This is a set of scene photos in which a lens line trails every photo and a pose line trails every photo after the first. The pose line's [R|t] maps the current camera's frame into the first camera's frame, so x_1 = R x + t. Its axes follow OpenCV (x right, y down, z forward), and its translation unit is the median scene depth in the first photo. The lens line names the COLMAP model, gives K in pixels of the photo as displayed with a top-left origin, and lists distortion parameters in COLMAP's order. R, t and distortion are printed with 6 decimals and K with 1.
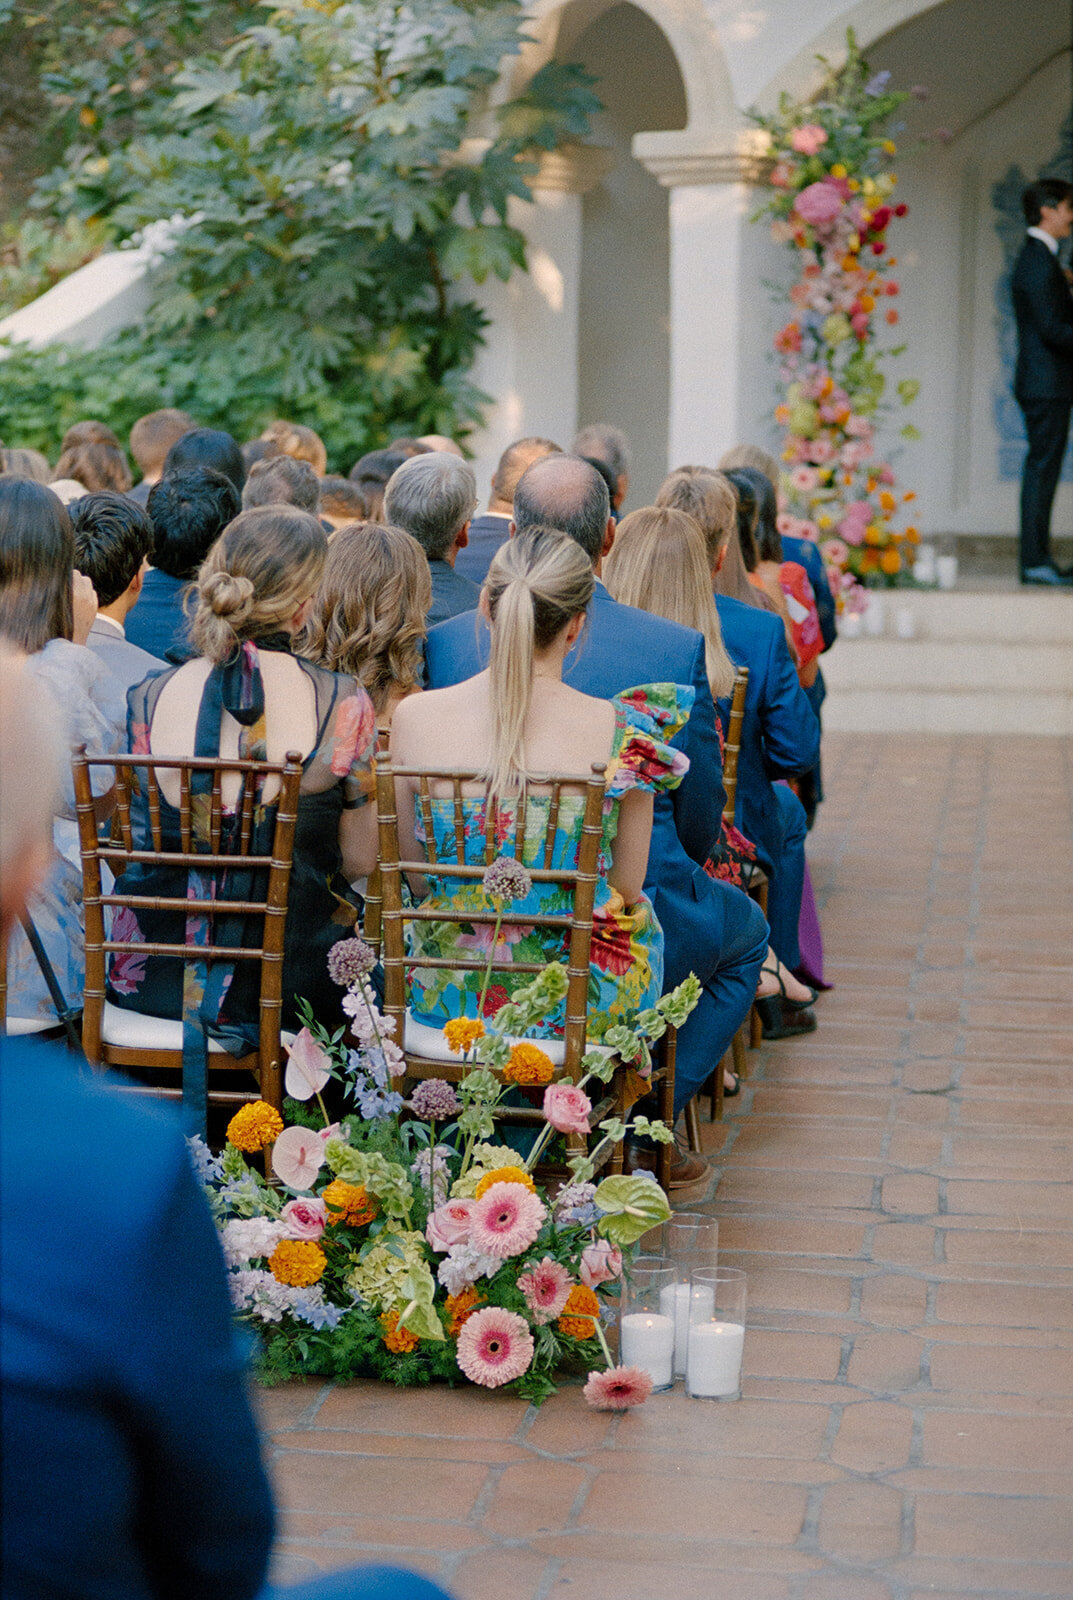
lens RADIAL K [[4395.6, 0, 537.9], [0, 4395.6, 804.4], [0, 0, 1]] dist [-0.141351, 0.000000]
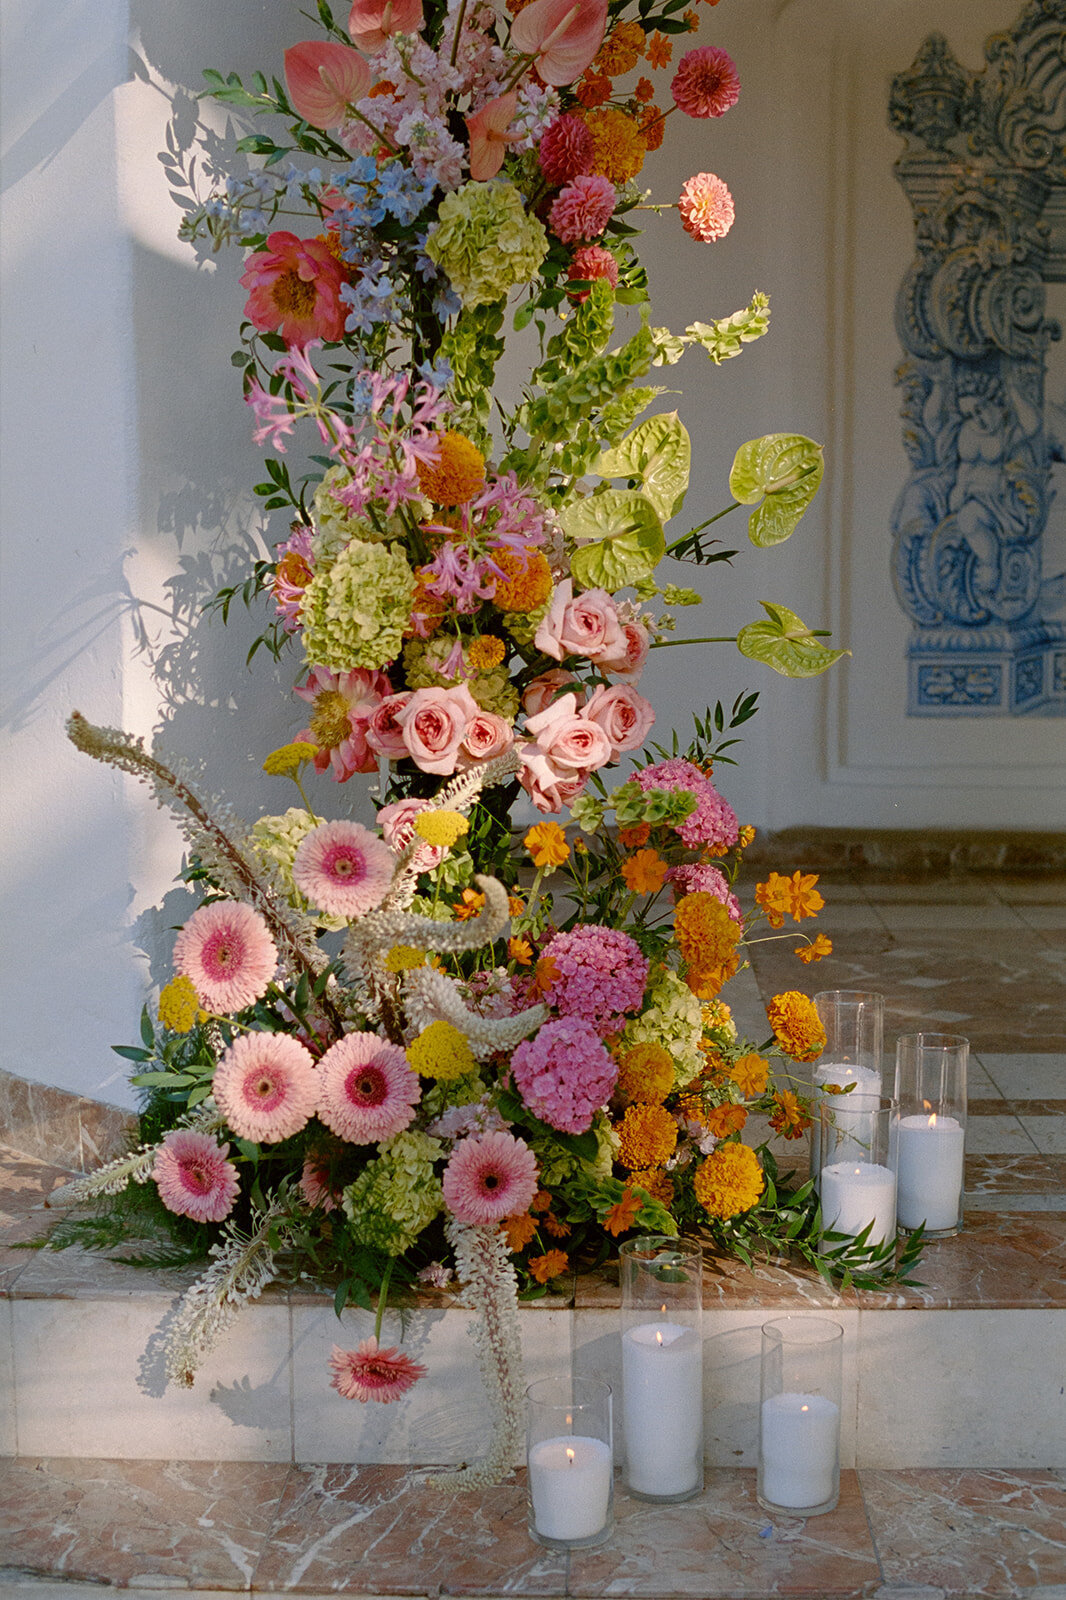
lens RADIAL K [[4395.6, 0, 532.9], [0, 4395.6, 799.1], [0, 0, 1]] dist [-0.141351, 0.000000]
pose [[0.998558, -0.018460, 0.050407, 0.091607], [0.020437, 0.999031, -0.038982, -0.106122], [-0.049638, 0.039956, 0.997968, 1.199306]]
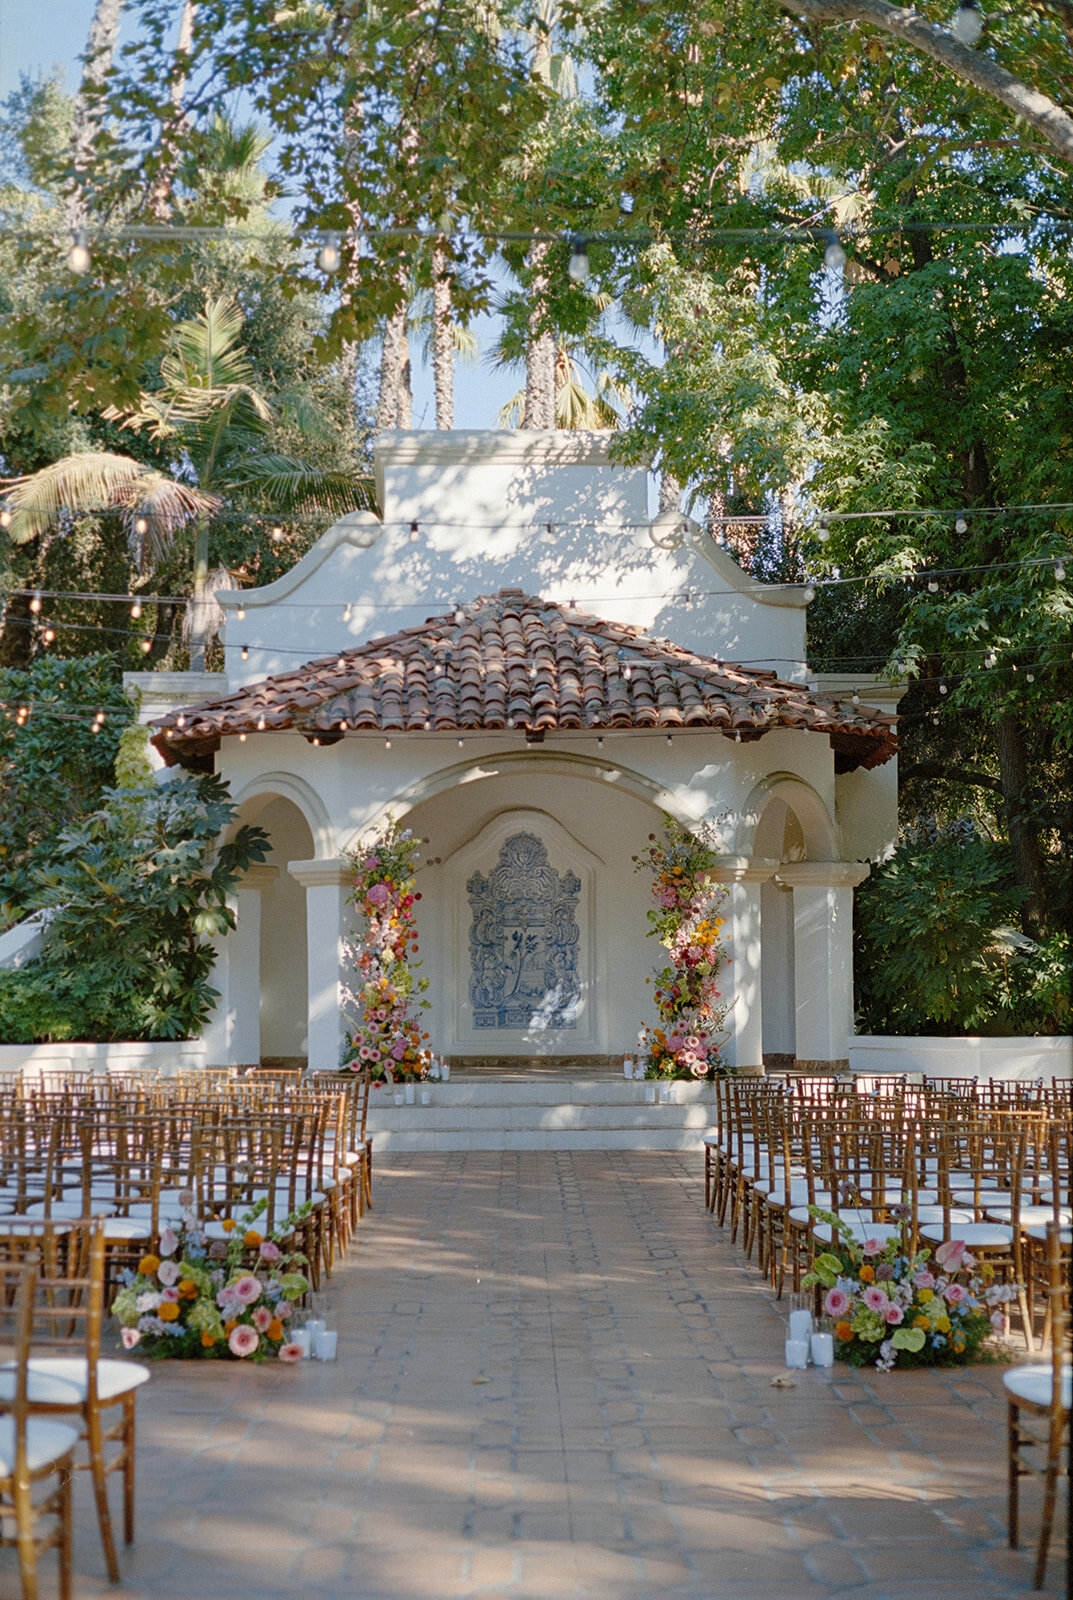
lens RADIAL K [[4395.6, 0, 537.7], [0, 4395.6, 798.7], [0, 0, 1]] dist [-0.141351, 0.000000]
pose [[0.996796, -0.016905, 0.078185, -0.033470], [0.027779, 0.989739, -0.140159, 0.171283], [-0.075014, 0.141882, 0.987037, -1.636536]]
